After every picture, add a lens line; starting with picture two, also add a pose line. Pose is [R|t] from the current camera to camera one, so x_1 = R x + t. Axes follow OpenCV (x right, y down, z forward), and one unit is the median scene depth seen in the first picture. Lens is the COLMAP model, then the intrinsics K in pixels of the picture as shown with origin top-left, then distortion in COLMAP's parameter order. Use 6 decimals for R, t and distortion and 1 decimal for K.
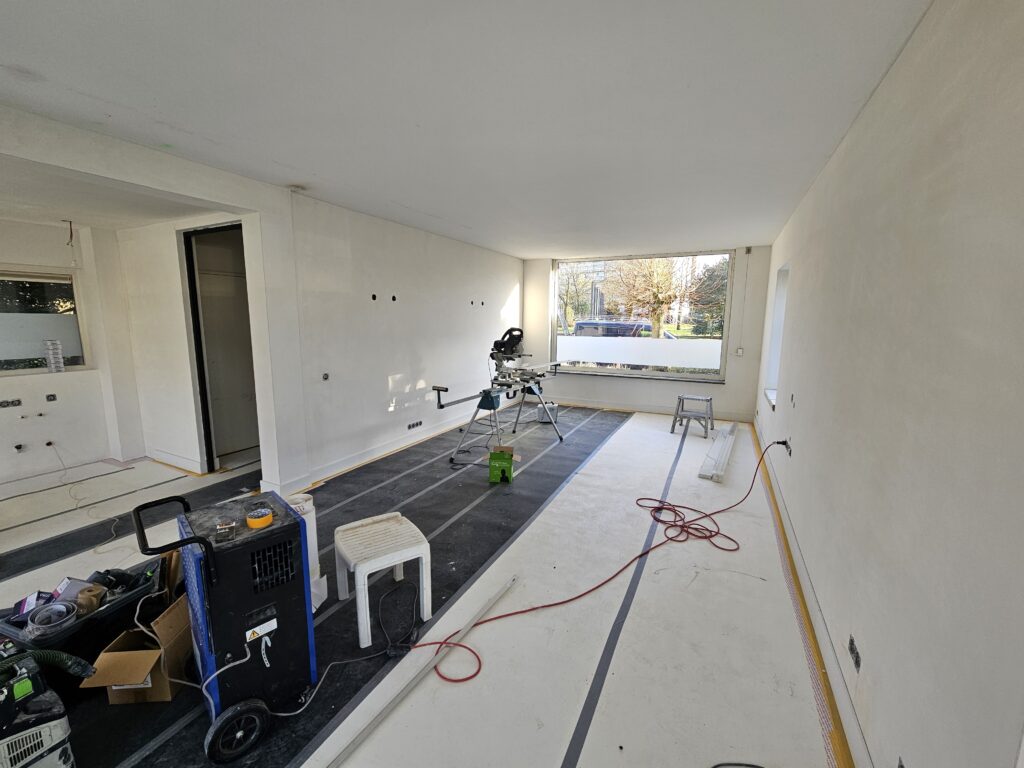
lens RADIAL K [[420.7, 0, 512.0], [0, 420.7, 384.0], [0, 0, 1]] dist [0.000786, -0.000077]
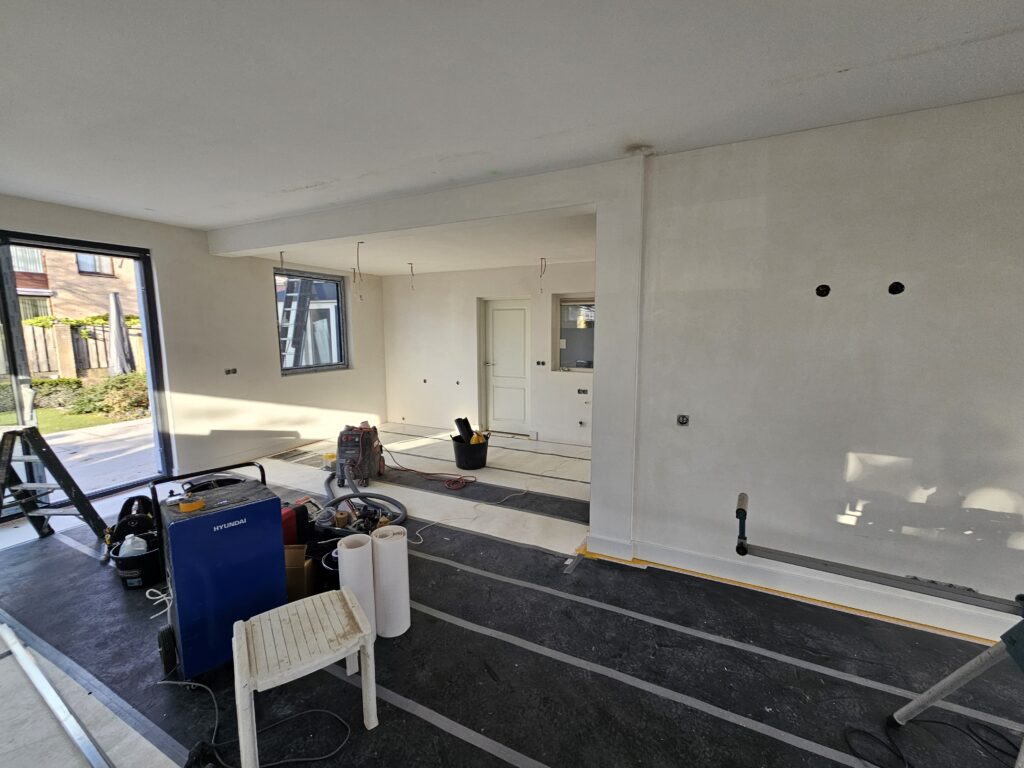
lens RADIAL K [[420.7, 0, 512.0], [0, 420.7, 384.0], [0, 0, 1]] dist [0.000786, -0.000077]
pose [[0.000520, 0.123153, -0.992388, 0.200477], [-0.150302, 0.981124, 0.121677, -0.110421], [0.988640, 0.149094, 0.019020, 0.694871]]
